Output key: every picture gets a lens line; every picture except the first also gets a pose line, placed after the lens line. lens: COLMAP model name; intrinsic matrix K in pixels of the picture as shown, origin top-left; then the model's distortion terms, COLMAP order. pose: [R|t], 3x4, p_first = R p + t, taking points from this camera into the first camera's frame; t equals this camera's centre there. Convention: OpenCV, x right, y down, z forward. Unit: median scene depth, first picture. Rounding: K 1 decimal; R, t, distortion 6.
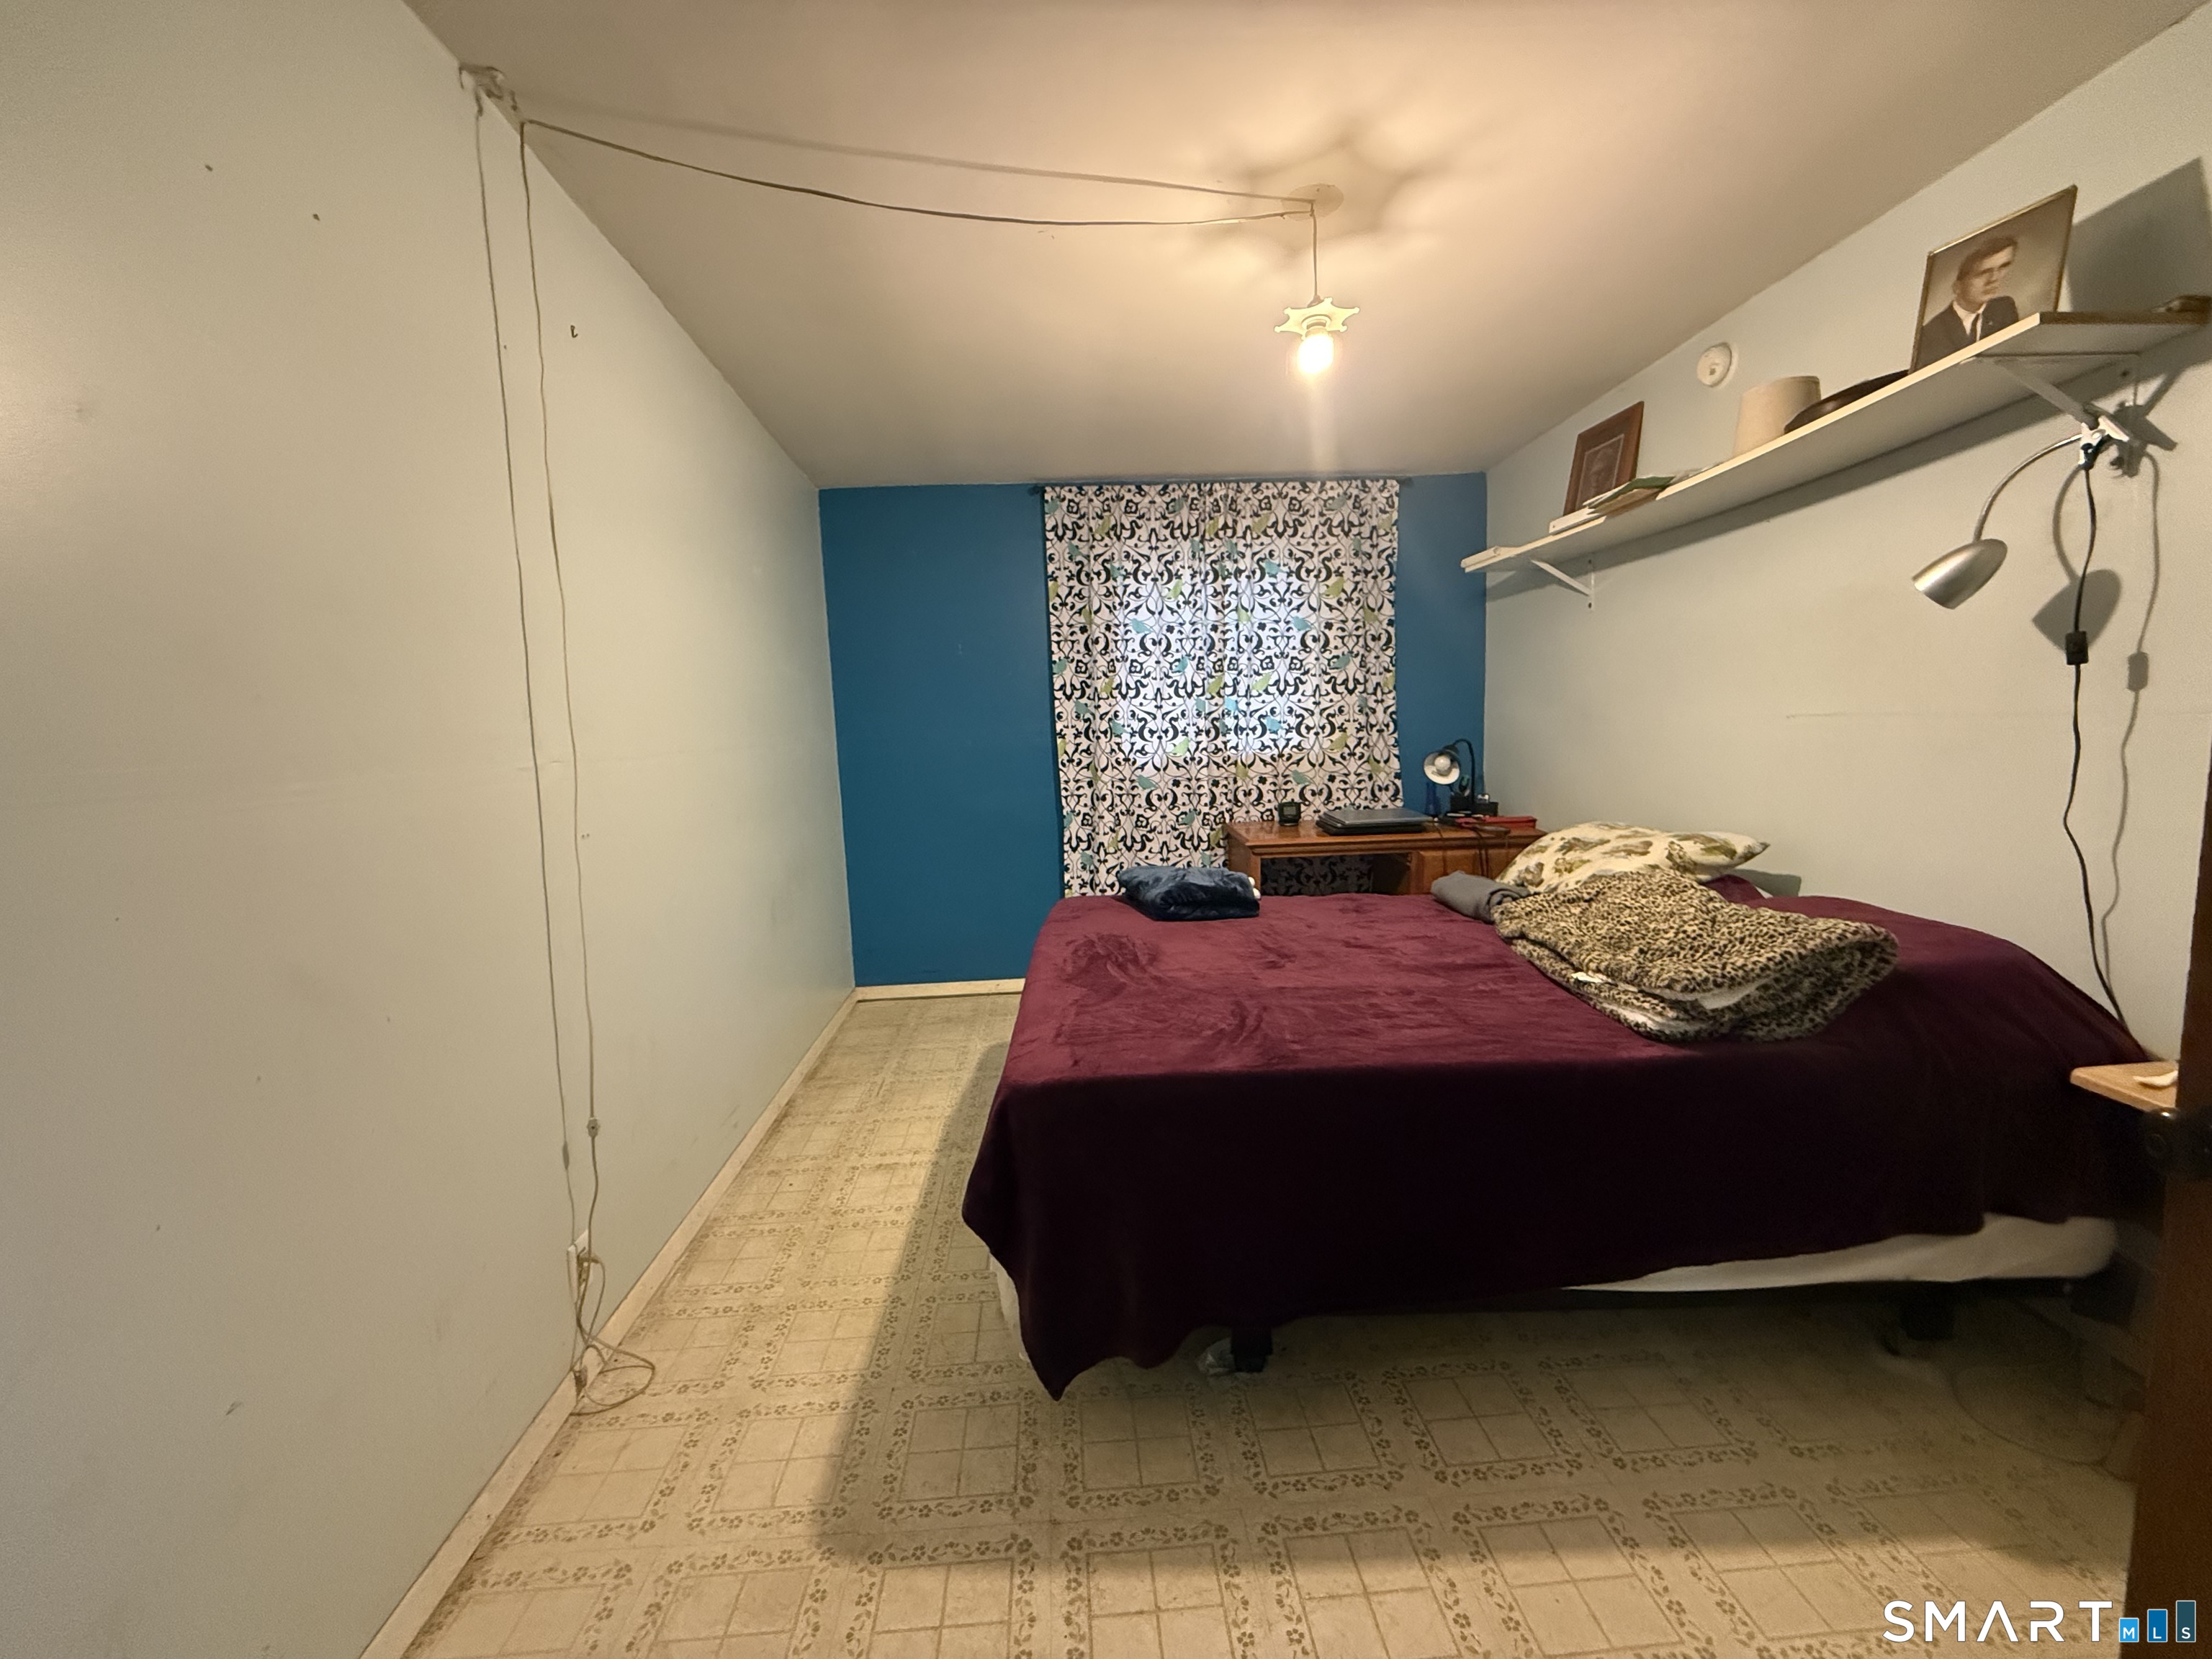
lens RADIAL K [[887.6, 0, 1106.0], [0, 887.6, 829.5], [0, 0, 1]] dist [-0.001380, -0.000123]
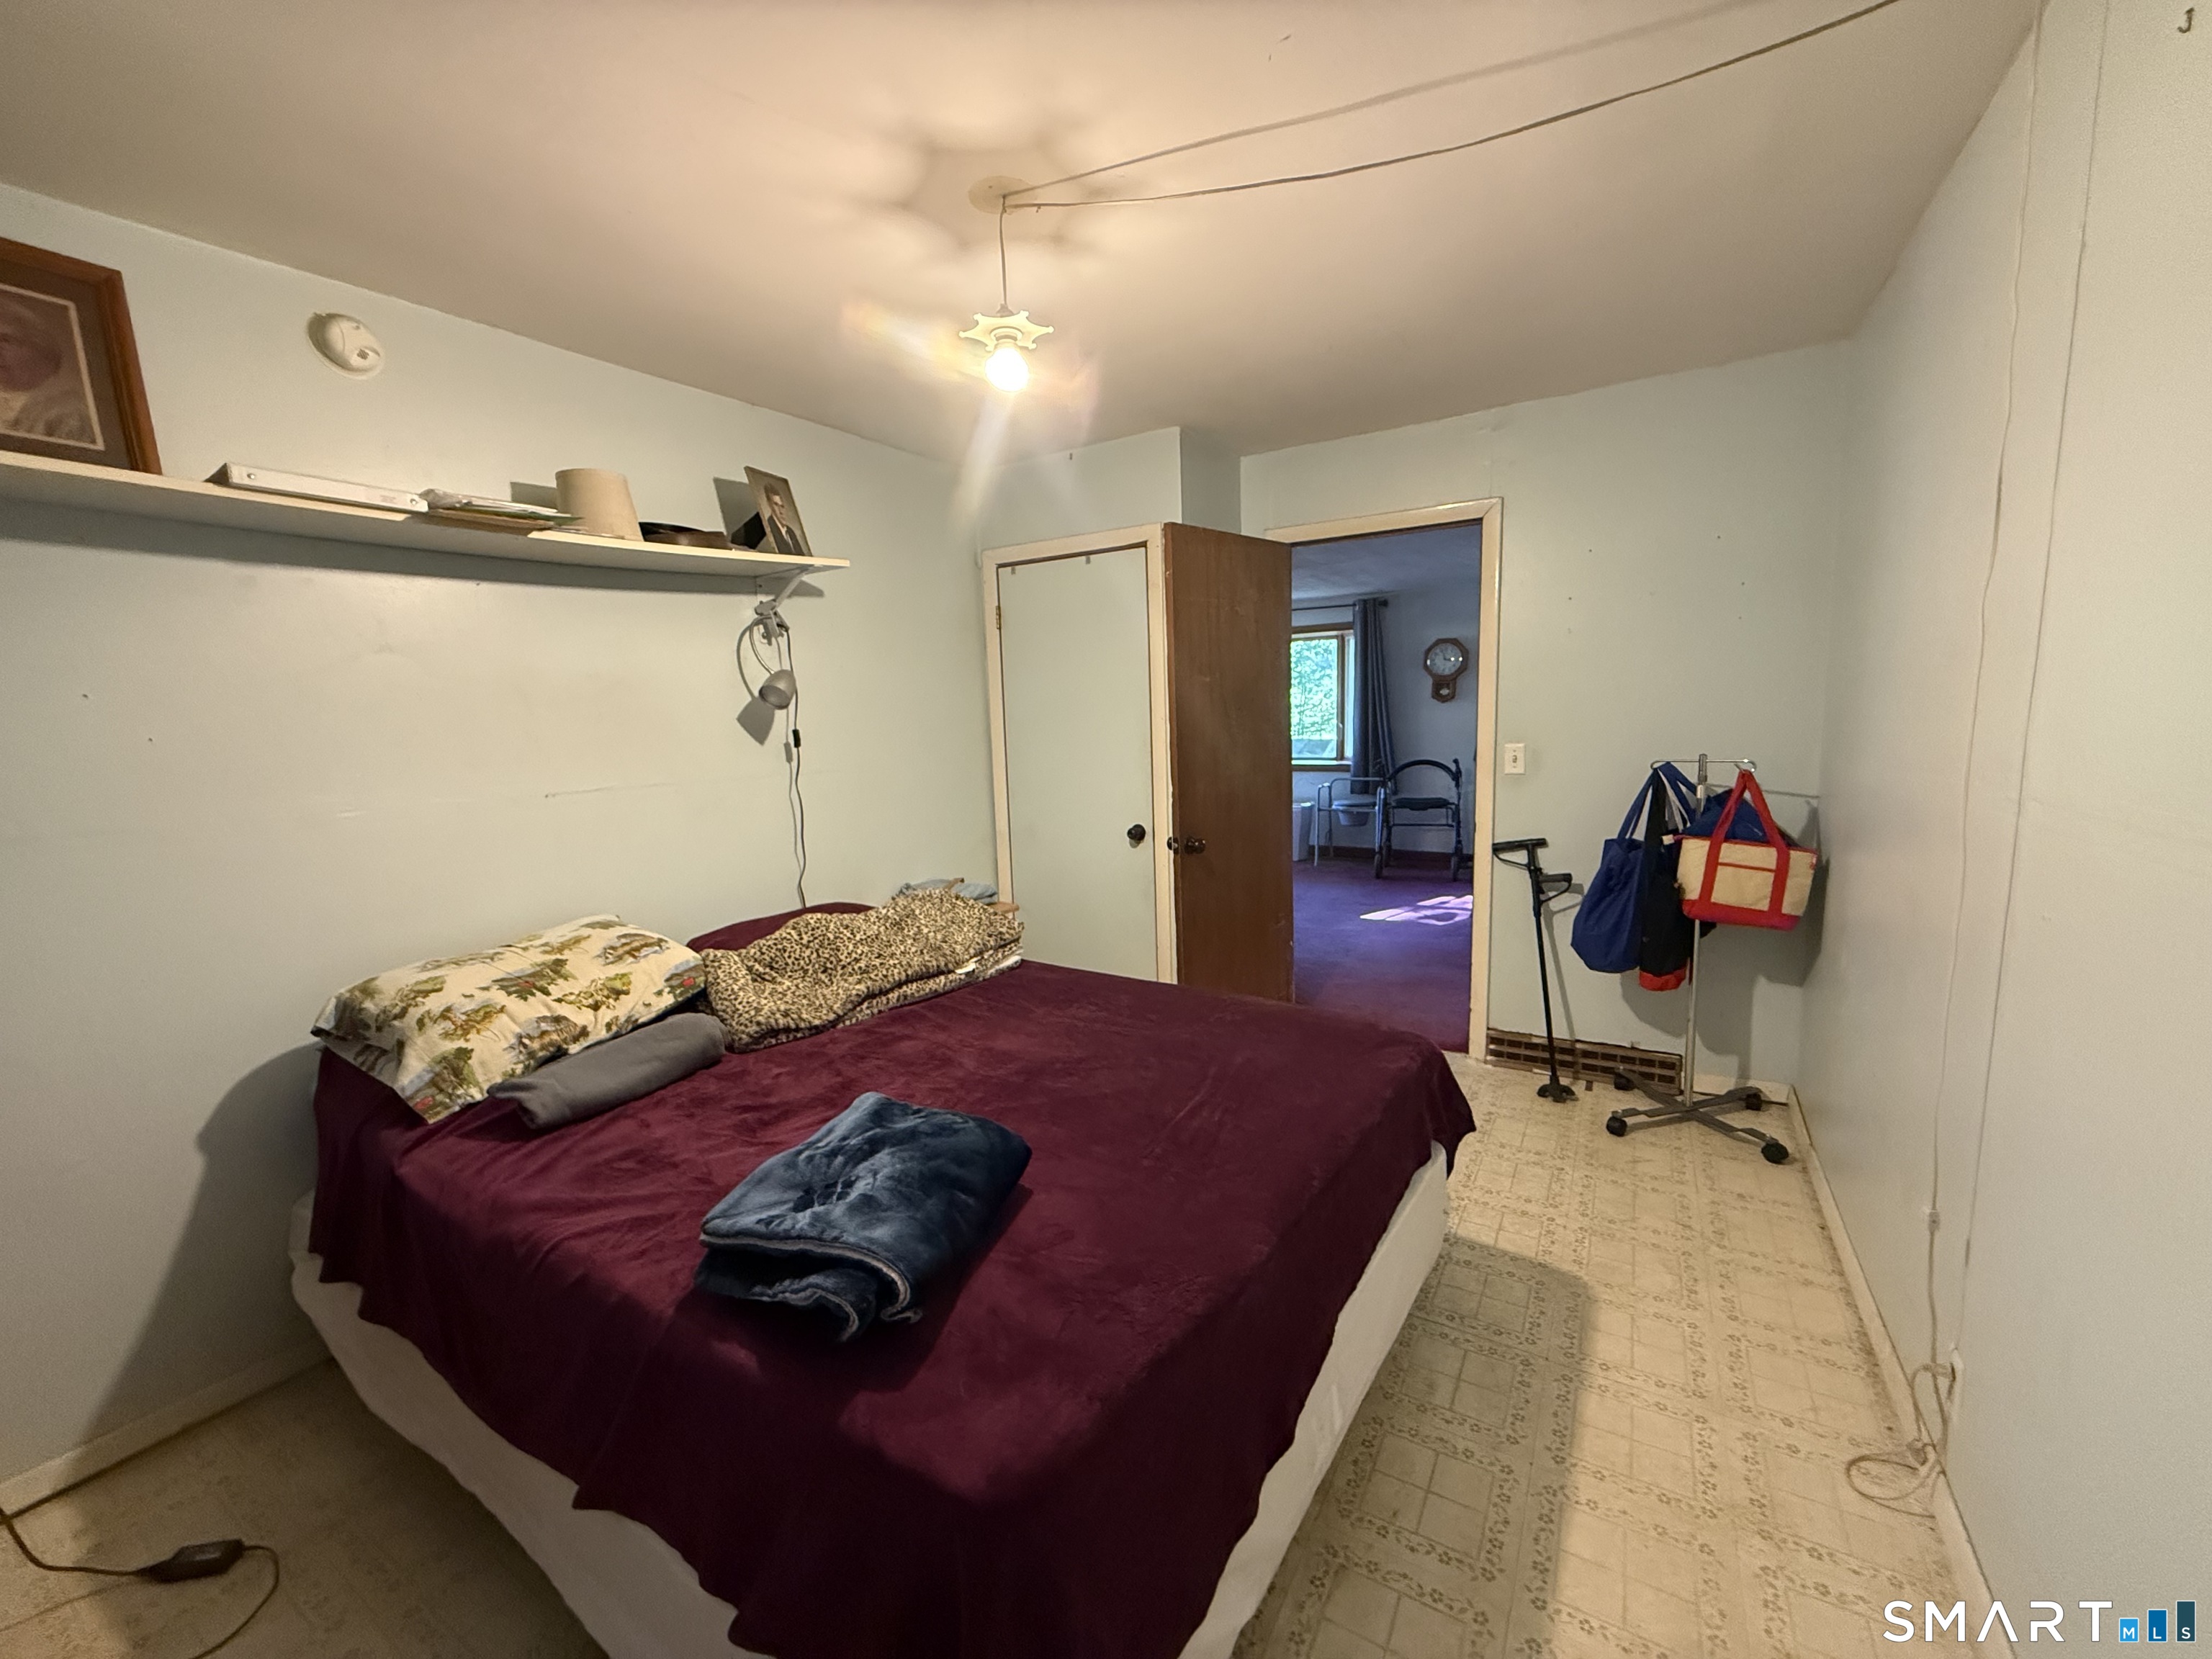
lens RADIAL K [[887.6, 0, 1106.0], [0, 887.6, 829.5], [0, 0, 1]] dist [-0.001380, -0.000123]
pose [[-0.825151, -0.014004, 0.564739, -0.385706], [0.124569, 0.970574, 0.206077, -0.289999], [-0.551007, 0.240394, -0.799126, 1.948507]]
